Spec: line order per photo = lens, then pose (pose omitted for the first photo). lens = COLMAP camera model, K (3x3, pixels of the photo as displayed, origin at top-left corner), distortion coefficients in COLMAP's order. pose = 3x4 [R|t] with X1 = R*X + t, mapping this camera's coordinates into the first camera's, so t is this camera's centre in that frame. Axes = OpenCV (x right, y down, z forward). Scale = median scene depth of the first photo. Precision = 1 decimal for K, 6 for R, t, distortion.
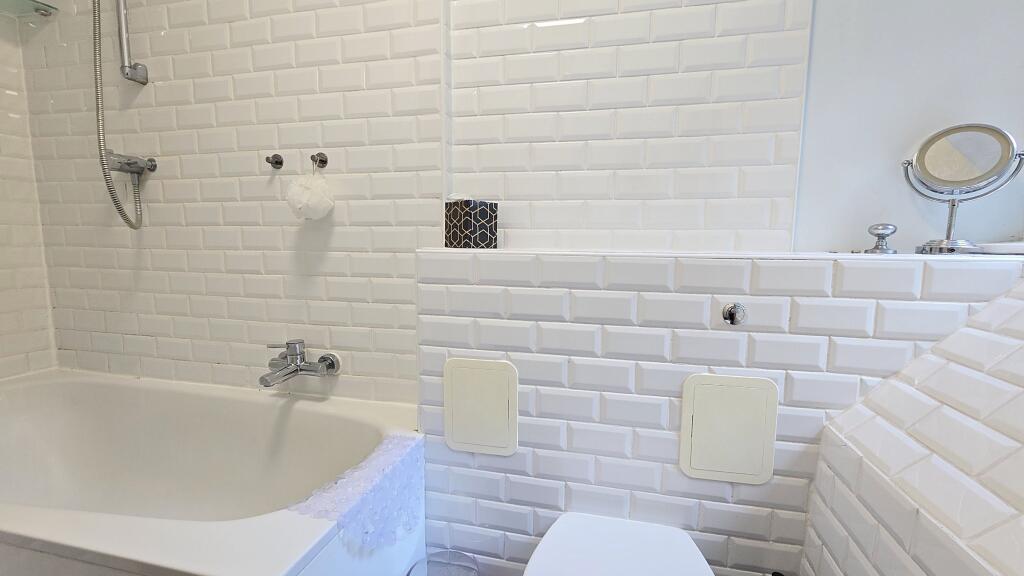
lens RADIAL K [[426.3, 0, 516.3], [0, 426.3, 289.3], [0, 0, 1]] dist [-0.001199, -0.000555]
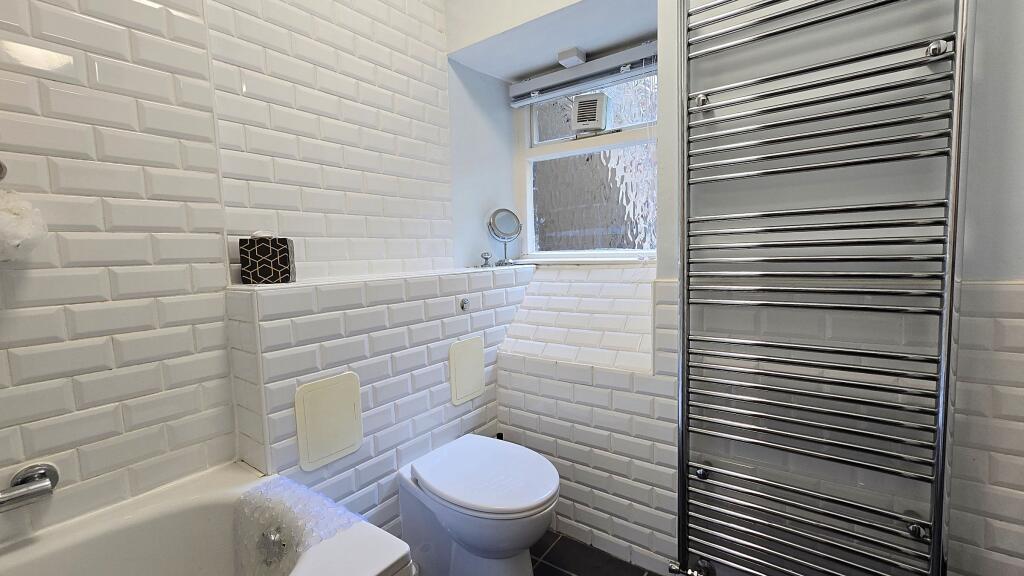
lens RADIAL K [[426.3, 0, 516.3], [0, 426.3, 289.3], [0, 0, 1]] dist [-0.001199, -0.000555]
pose [[0.396359, -0.099446, 0.912694, -0.760613], [0.139570, 0.989089, 0.047158, -0.044442], [-0.907425, 0.108693, 0.405914, 0.046351]]
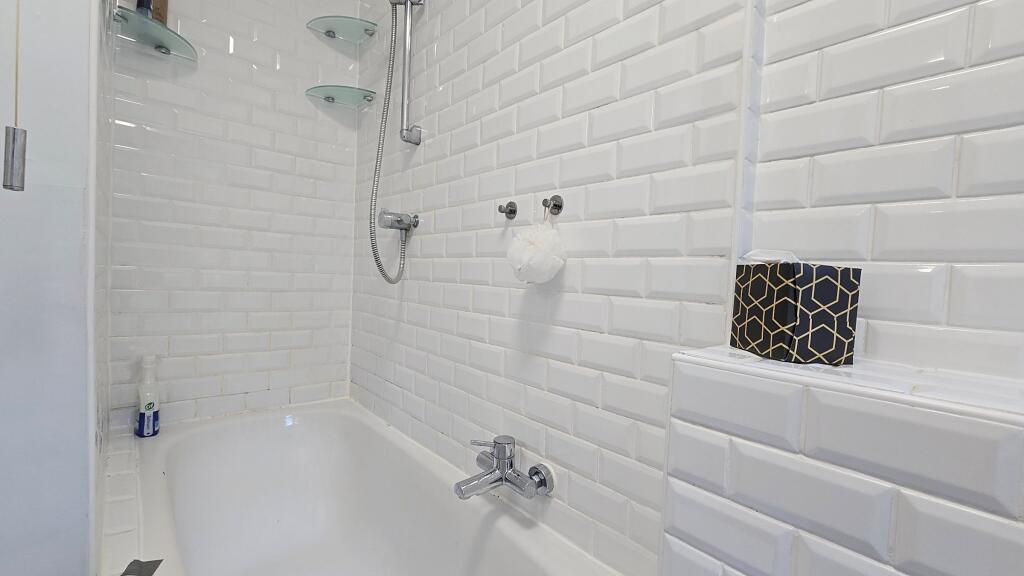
lens RADIAL K [[426.3, 0, 516.3], [0, 426.3, 289.3], [0, 0, 1]] dist [-0.001199, -0.000555]
pose [[0.816257, 0.046719, -0.575797, -0.076817], [-0.104125, 0.992298, -0.067095, -0.100221], [0.568228, 0.114722, 0.814835, 0.374623]]
